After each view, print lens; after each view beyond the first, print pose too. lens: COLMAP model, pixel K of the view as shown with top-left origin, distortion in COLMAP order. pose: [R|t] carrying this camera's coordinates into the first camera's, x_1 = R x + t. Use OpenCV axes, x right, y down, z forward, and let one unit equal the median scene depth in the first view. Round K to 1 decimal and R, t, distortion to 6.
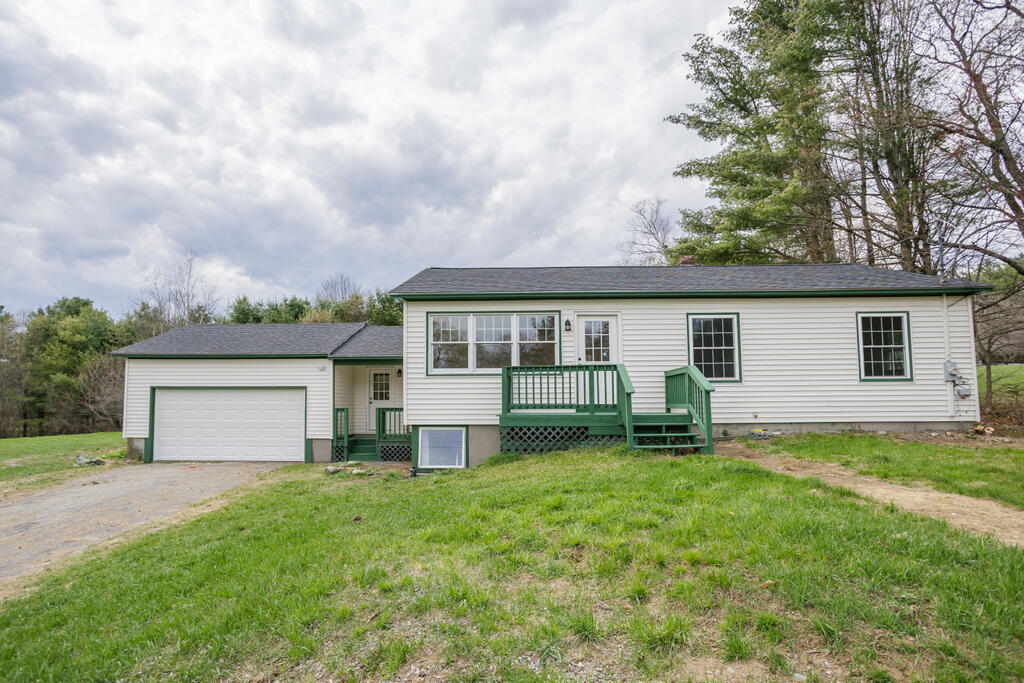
lens RADIAL K [[490.4, 0, 531.1], [0, 490.4, 328.5], [0, 0, 1]] dist [-0.050691, 0.023163]
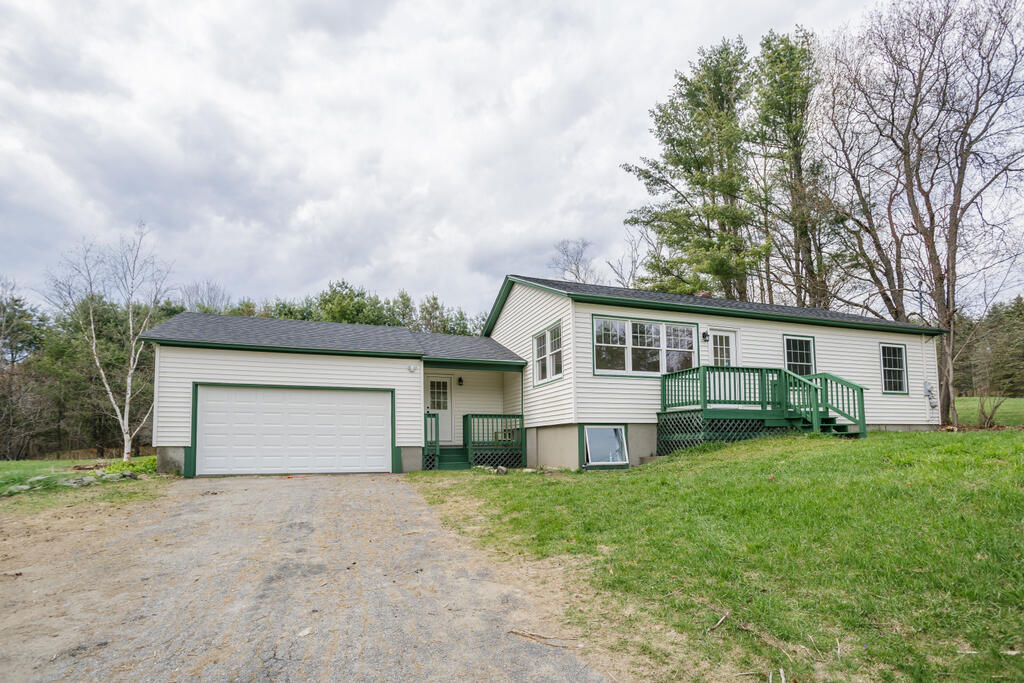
lens RADIAL K [[507.0, 0, 498.4], [0, 507.0, 360.5], [0, 0, 1]] dist [-0.041438, 0.024507]
pose [[0.939396, 0.056099, 0.338213, -0.596828], [-0.050386, 0.998400, -0.025654, 0.080146], [-0.339111, 0.007058, 0.940720, 0.047960]]
